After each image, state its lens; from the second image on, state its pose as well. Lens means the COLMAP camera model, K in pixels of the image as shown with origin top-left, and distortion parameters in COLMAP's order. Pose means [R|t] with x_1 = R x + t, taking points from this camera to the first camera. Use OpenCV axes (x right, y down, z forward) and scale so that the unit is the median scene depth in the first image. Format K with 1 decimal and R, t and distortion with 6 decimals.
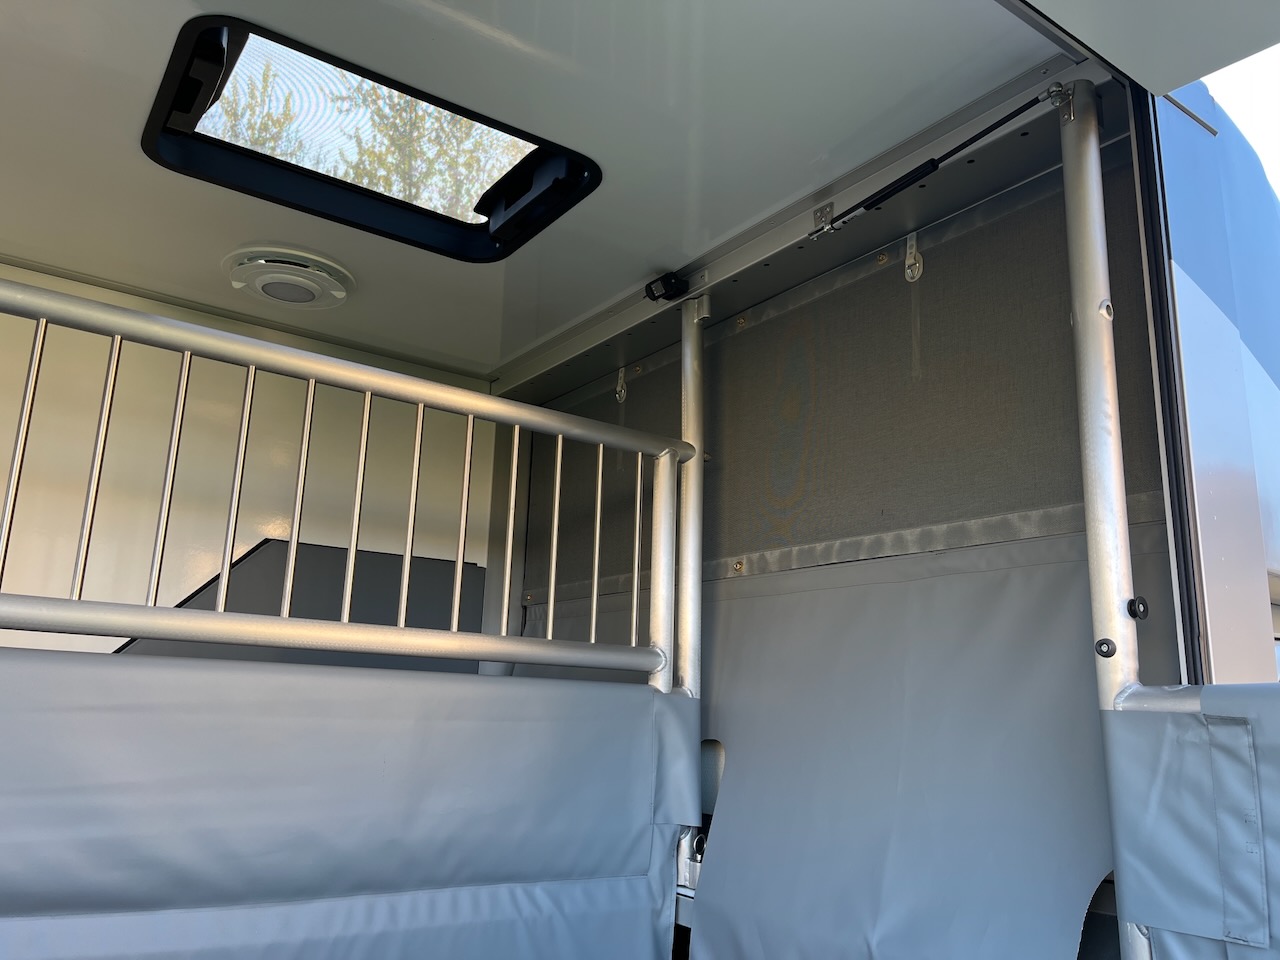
lens RADIAL K [[974.2, 0, 638.8], [0, 974.2, 483.9], [0, 0, 1]] dist [0.062934, -0.080397]
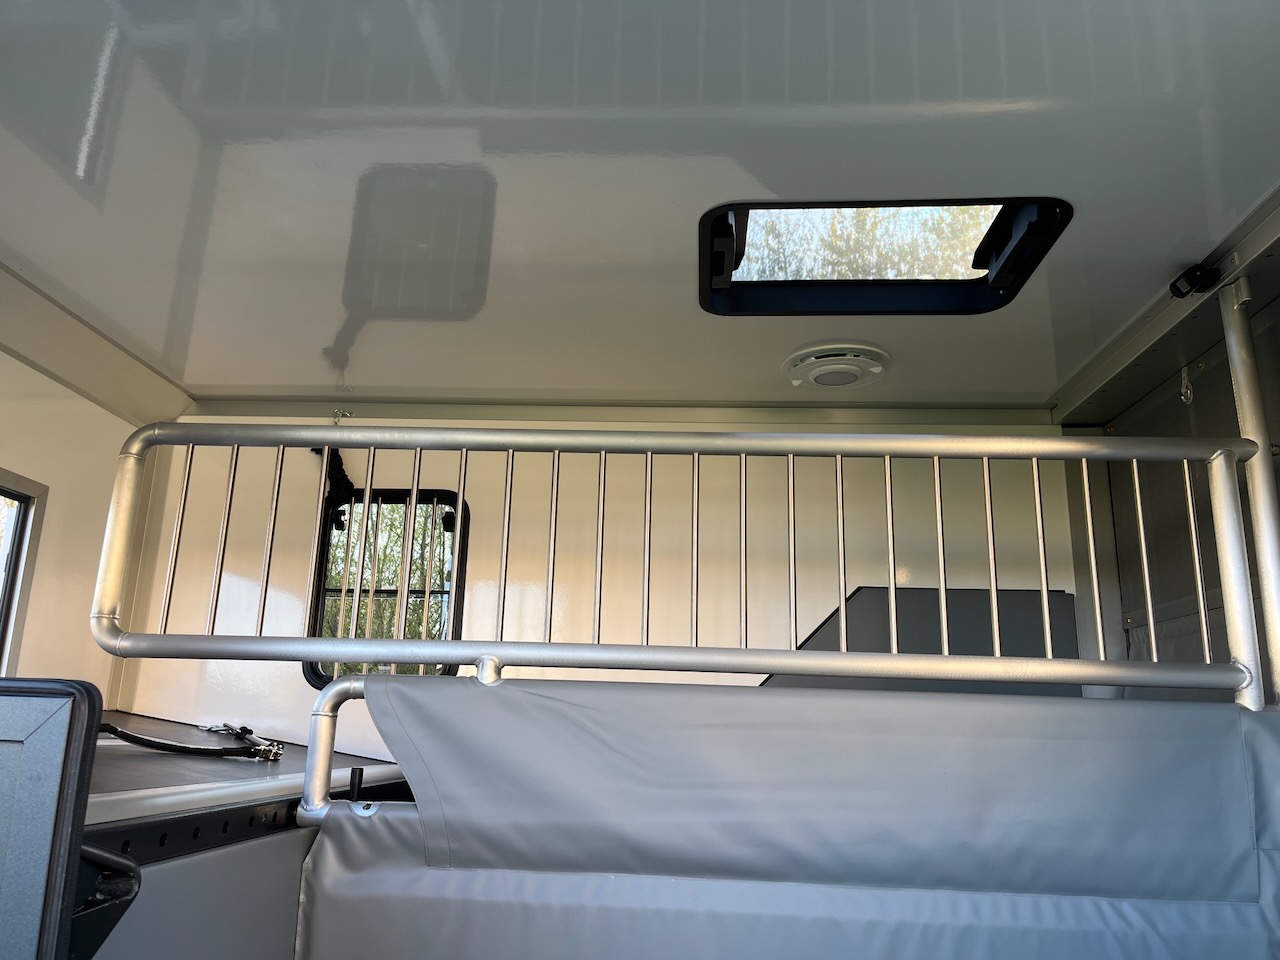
lens RADIAL K [[974.2, 0, 646.2], [0, 974.2, 484.3], [0, 0, 1]] dist [0.062934, -0.080397]
pose [[0.784760, -0.163295, -0.597902, 0.175889], [0.140410, 0.986428, -0.085115, -0.000559], [0.603686, -0.017156, 0.797037, -0.099054]]
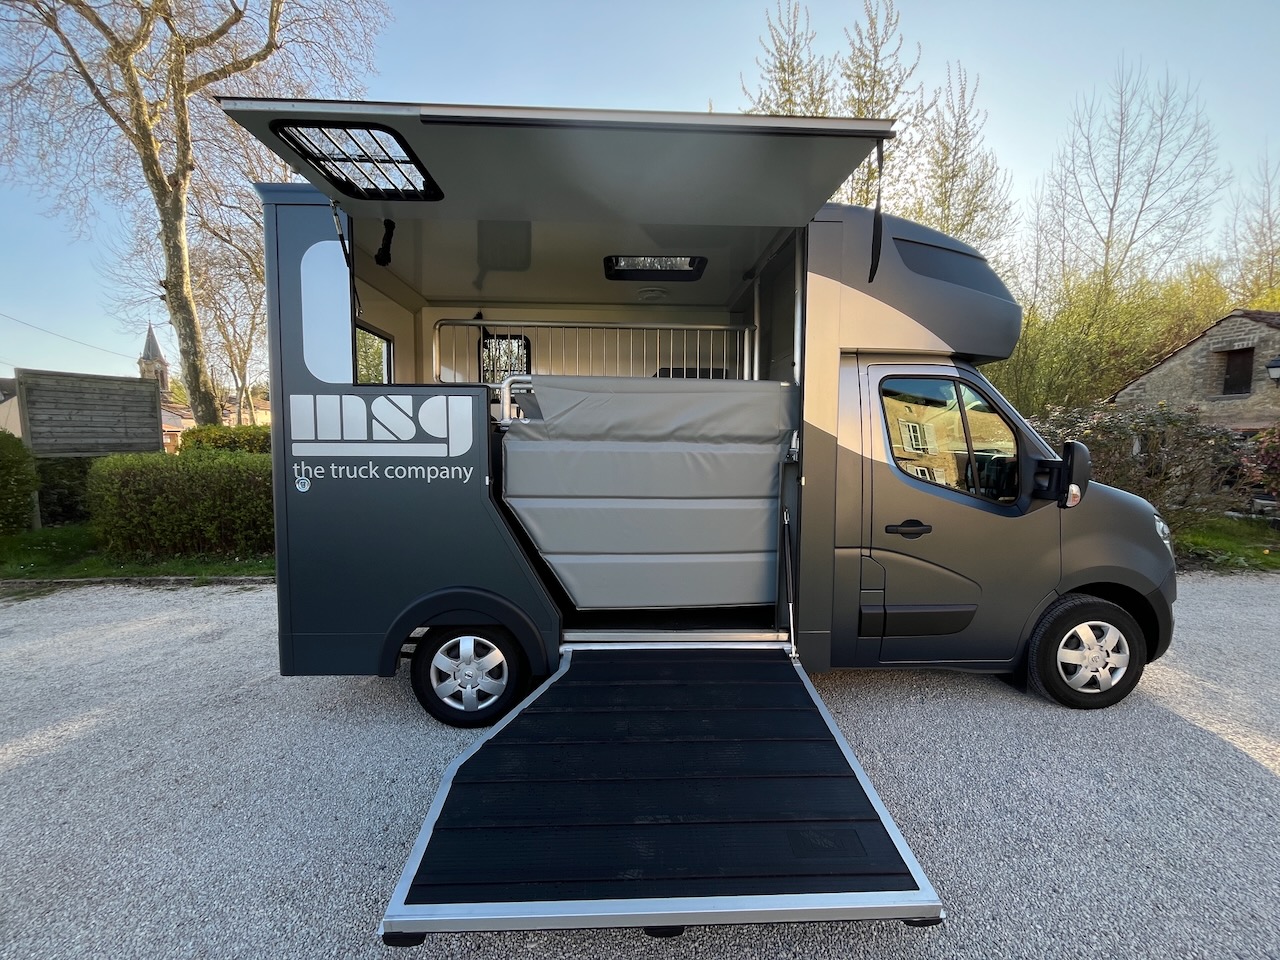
lens RADIAL K [[516.3, 0, 647.4], [0, 516.3, 480.4], [0, 0, 1]] dist [-0.004198, -0.001981]
pose [[0.836567, 0.006747, -0.547824, 0.811499], [0.145271, 0.961400, 0.233679, 0.002142], [0.528255, -0.275071, 0.803295, -0.874879]]
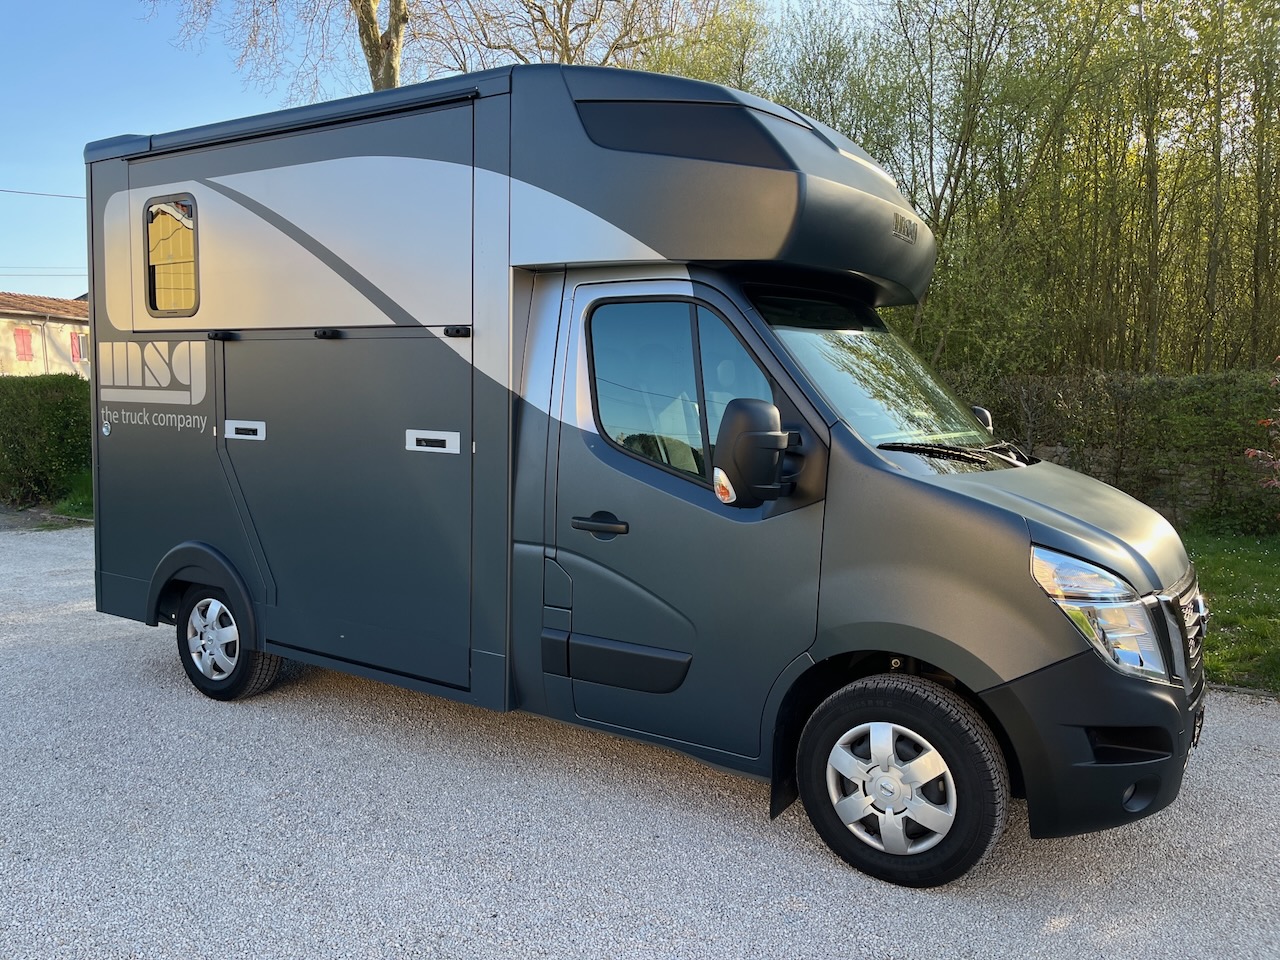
lens RADIAL K [[974.2, 0, 643.0], [0, 974.2, 471.8], [0, 0, 1]] dist [0.062934, -0.080397]
pose [[0.383662, 0.053536, -0.921921, 2.474999], [0.203434, 0.968894, 0.140924, 0.247717], [0.900788, -0.241618, 0.360836, 0.120573]]
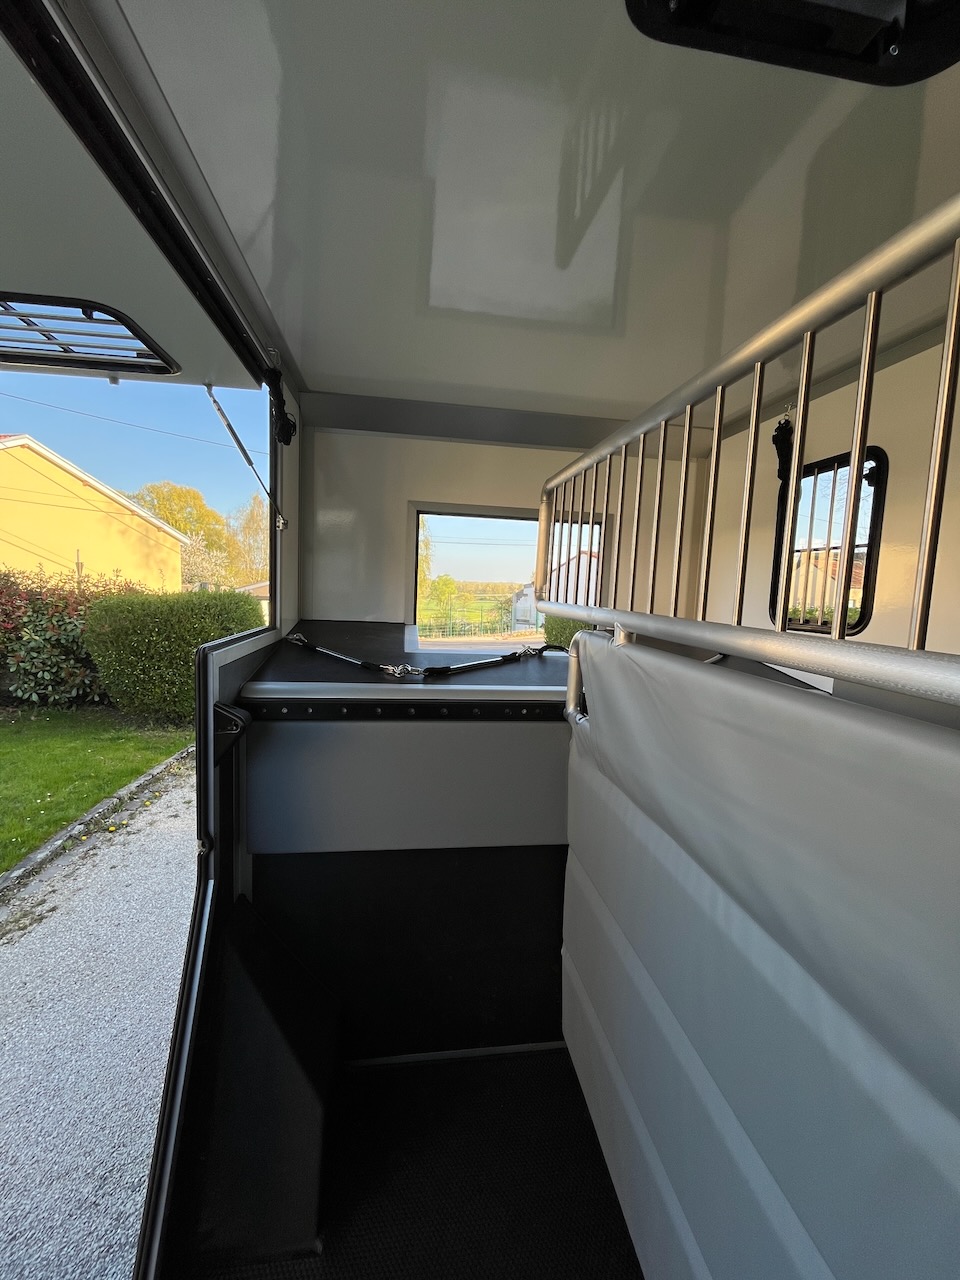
lens RADIAL K [[516.3, 0, 480.8], [0, 516.3, 630.3], [0, 0, 1]] dist [-0.004198, -0.001981]
pose [[-0.446909, 0.021350, -0.894325, 0.061290], [0.142349, 0.988675, -0.047532, 0.080881], [0.883181, -0.148549, -0.444886, 0.757040]]
